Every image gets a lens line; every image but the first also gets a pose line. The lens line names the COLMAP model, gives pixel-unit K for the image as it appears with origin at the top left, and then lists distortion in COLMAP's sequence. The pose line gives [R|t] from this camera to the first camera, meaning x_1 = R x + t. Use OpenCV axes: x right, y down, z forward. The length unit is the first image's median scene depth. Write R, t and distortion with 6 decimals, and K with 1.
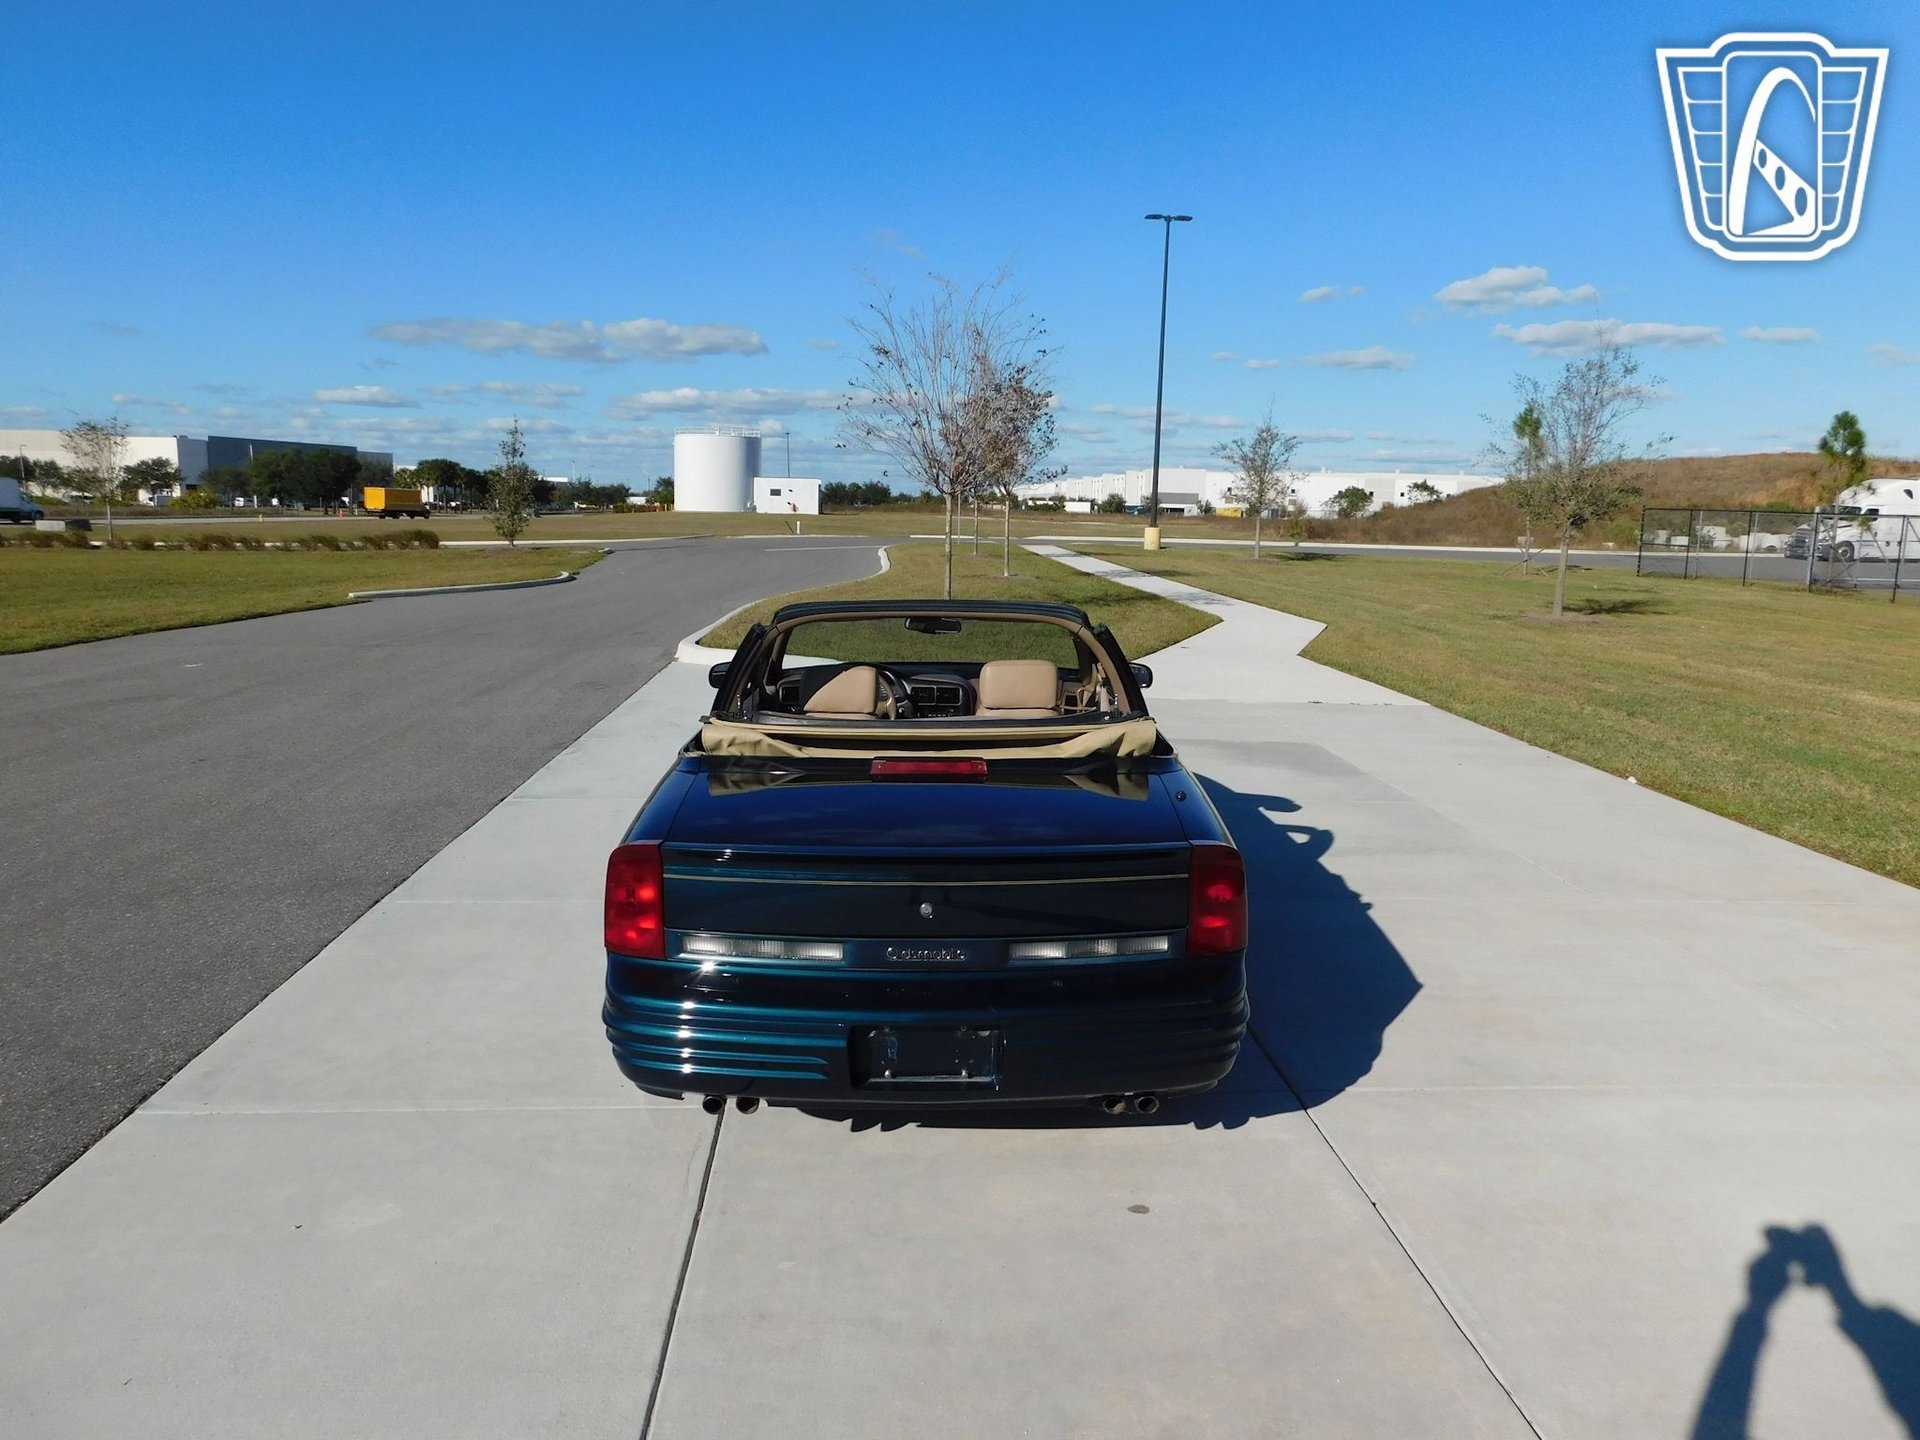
lens RADIAL K [[1253.4, 0, 961.3], [0, 1253.4, 710.8], [0, 0, 1]] dist [-0.072644, 0.051417]
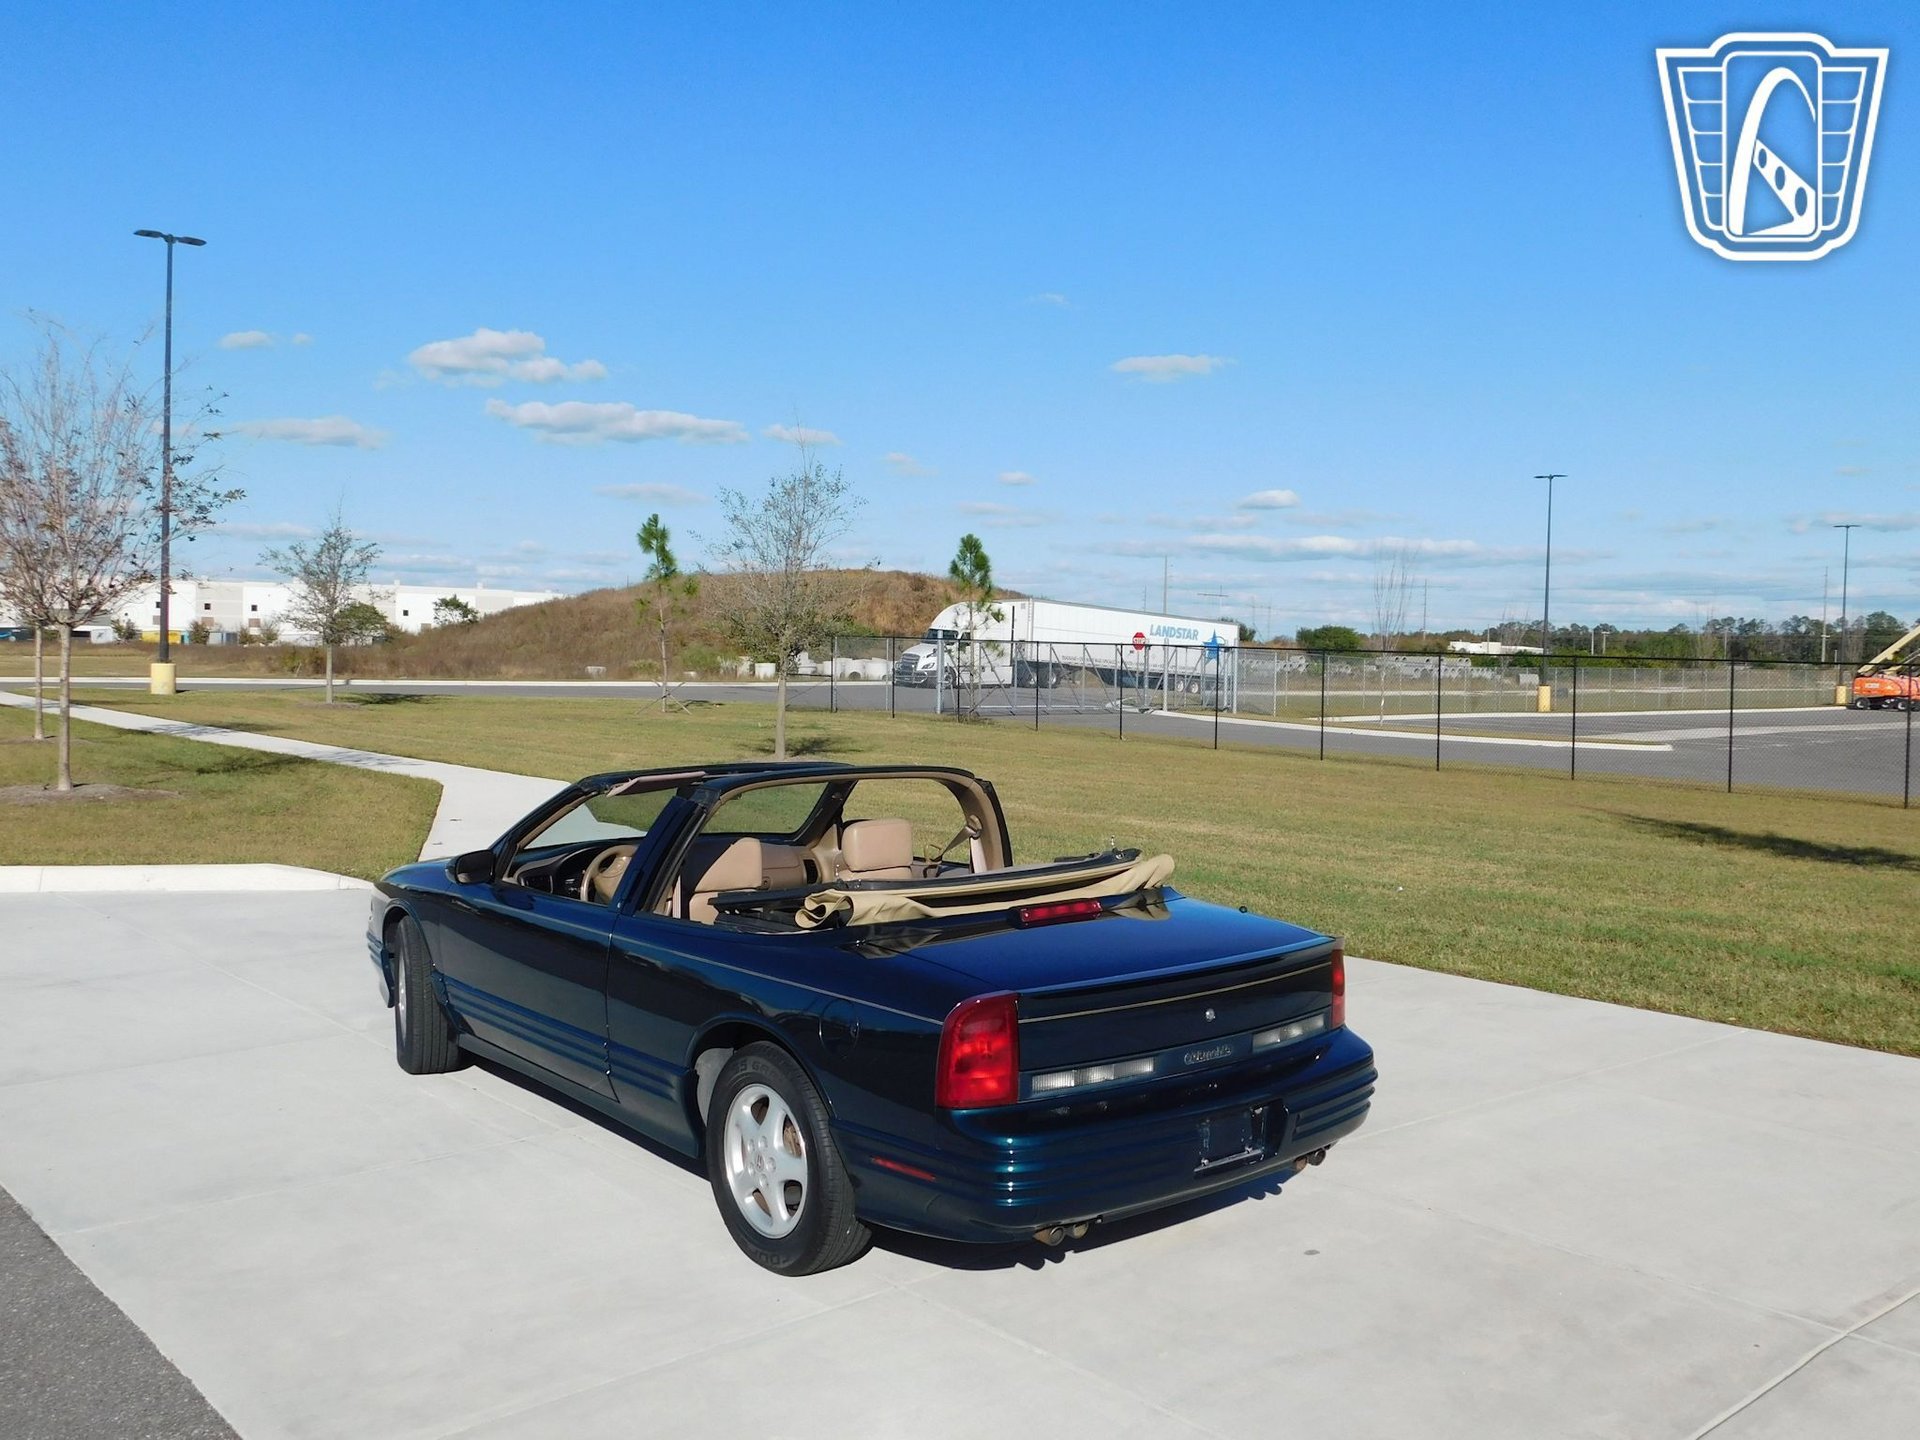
lens RADIAL K [[1665.5, 0, 960.0], [0, 1665.5, 720.0], [0, 0, 1]] dist [-0.020648, -0.000896]
pose [[0.788844, -0.029244, 0.613897, -0.107913], [0.095166, 0.992632, -0.075000, -0.002201], [-0.607180, 0.117585, 0.785815, -0.012025]]
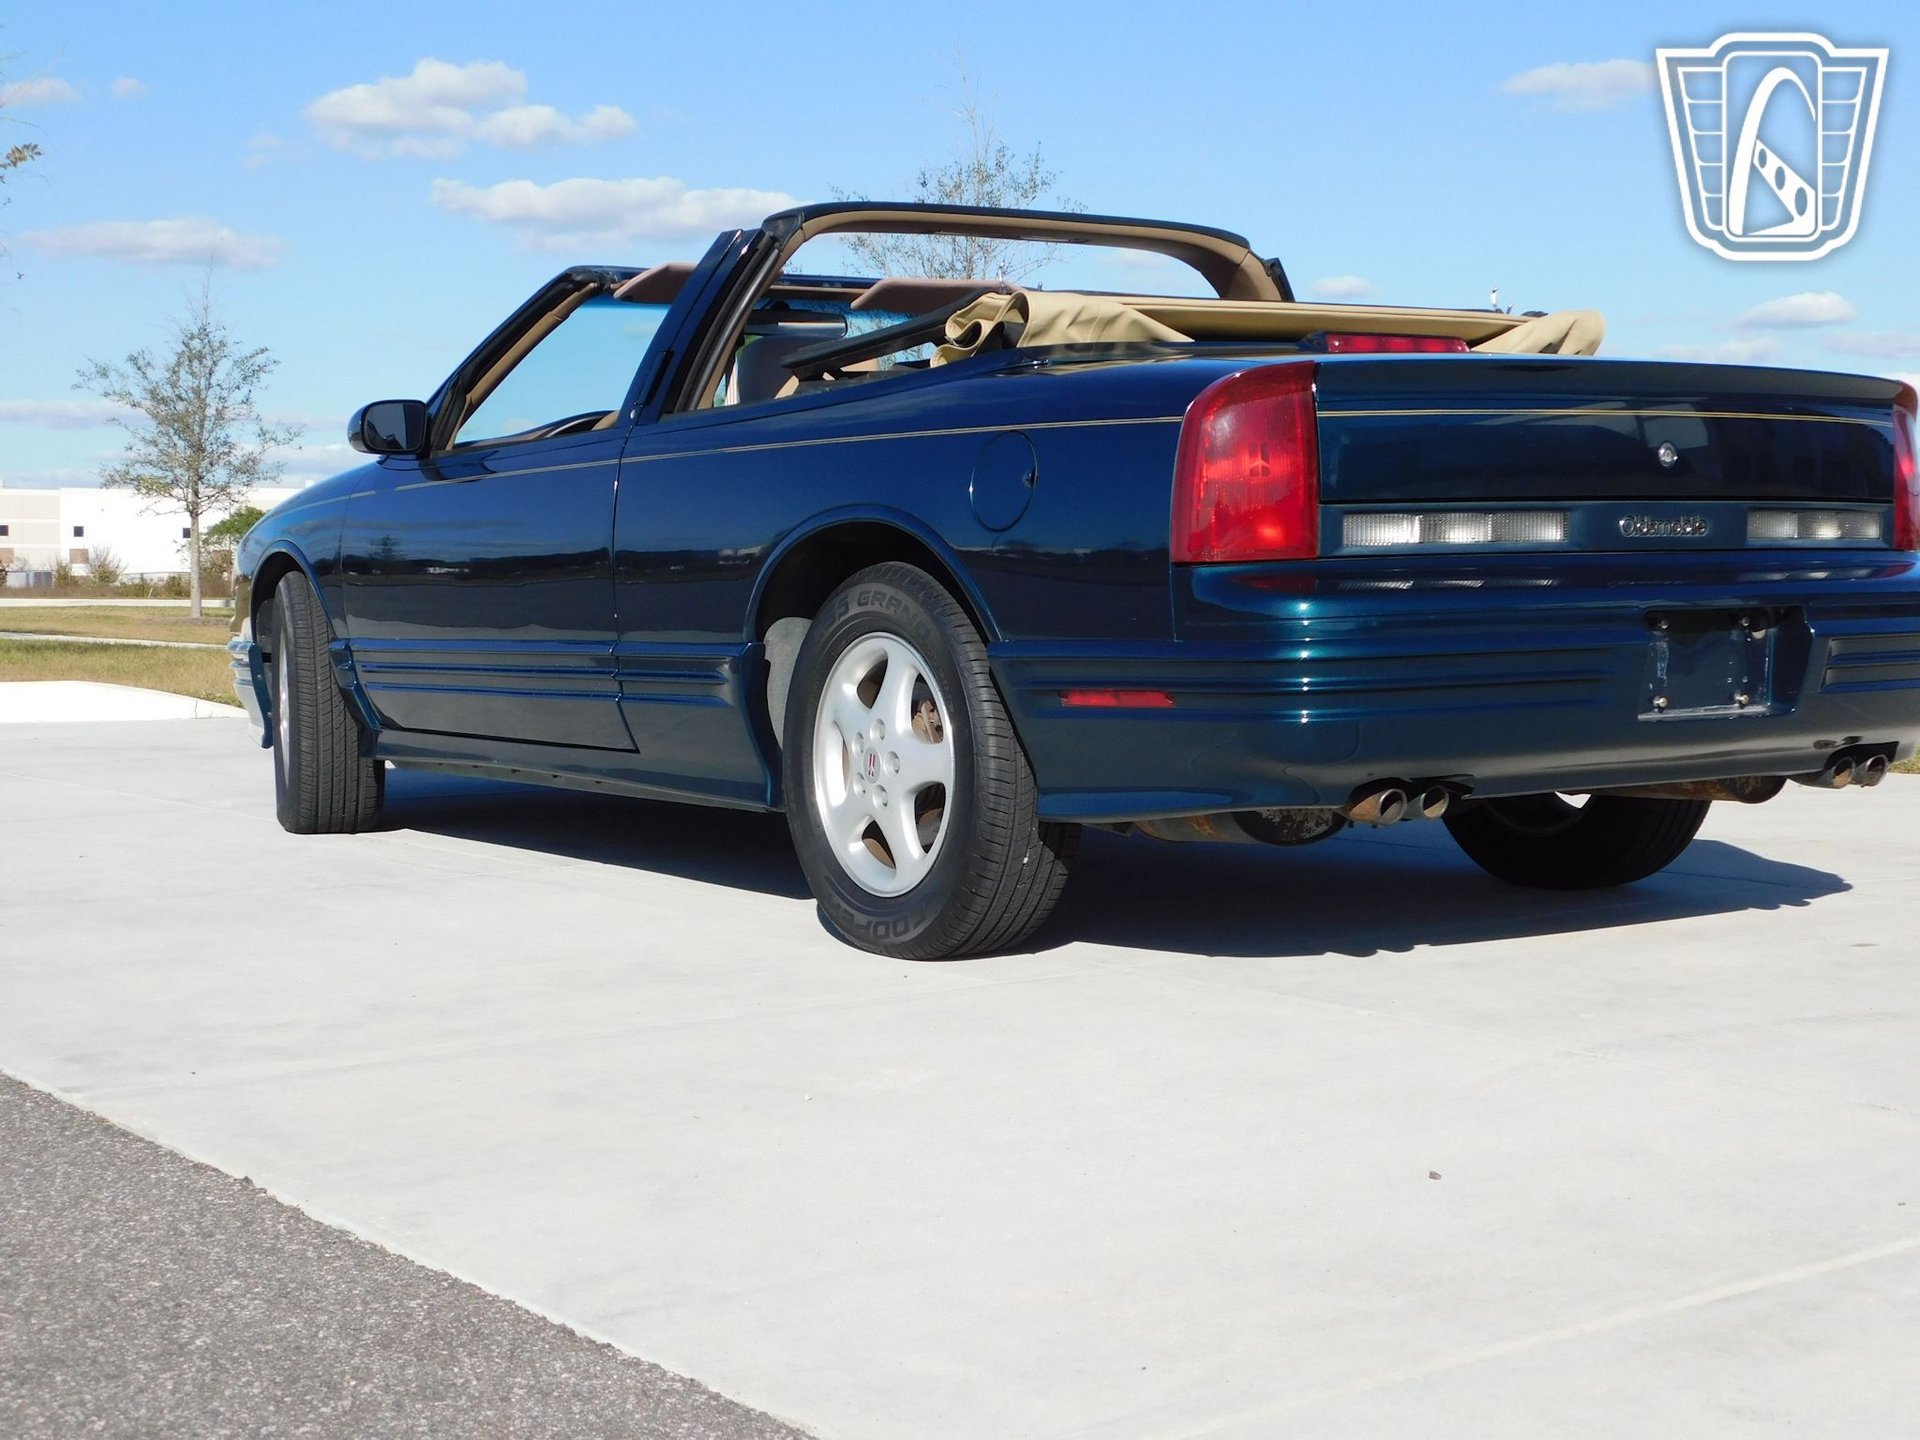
lens RADIAL K [[2855.5, 0, 960.0], [0, 2855.5, 720.0], [0, 0, 1]] dist [0.010157, -0.021592]
pose [[0.847835, -0.044160, 0.528418, -0.105515], [0.101663, 0.991577, -0.080250, 0.034961], [-0.520423, 0.121759, 0.845183, -0.006224]]
